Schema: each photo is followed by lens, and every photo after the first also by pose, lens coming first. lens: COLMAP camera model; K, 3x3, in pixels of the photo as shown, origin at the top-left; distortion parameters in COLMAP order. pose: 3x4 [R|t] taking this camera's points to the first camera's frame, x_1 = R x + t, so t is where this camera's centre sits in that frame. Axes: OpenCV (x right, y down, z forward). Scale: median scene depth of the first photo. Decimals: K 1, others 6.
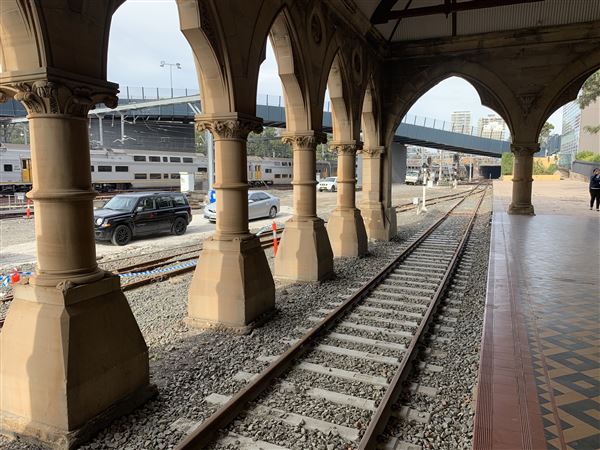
lens RADIAL K [[466.8, 0, 300.0], [0, 466.8, 225.0], [0, 0, 1]] dist [0.080117, -0.109129]
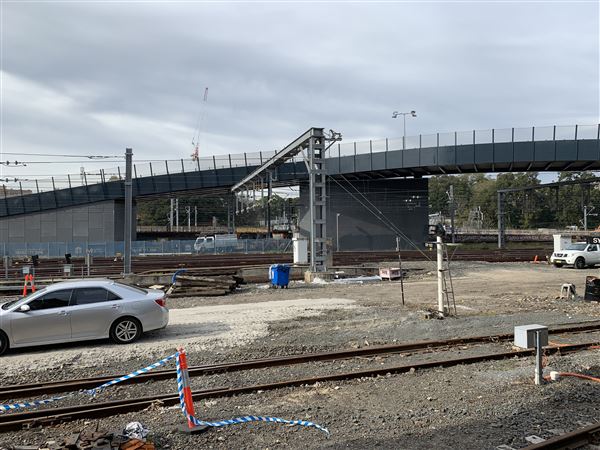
lens RADIAL K [[459.2, 0, 286.4], [0, 459.2, 226.5], [0, 0, 1]] dist [-0.000135, -0.009066]
pose [[0.763724, -0.022026, -0.645167, 0.864662], [-0.060112, 0.992649, -0.105047, -0.226258], [0.642738, 0.119009, 0.756786, 1.876245]]
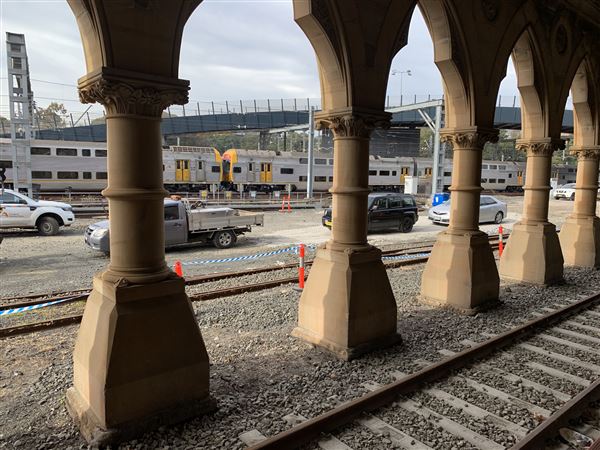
lens RADIAL K [[467.5, 0, 298.7], [0, 467.5, 229.7], [0, 0, 1]] dist [0.033379, -0.039015]
pose [[0.895933, 0.067356, -0.439053, 0.000399], [-0.066393, 0.997639, 0.017569, 0.021416], [0.439200, 0.013410, 0.898289, -0.192080]]
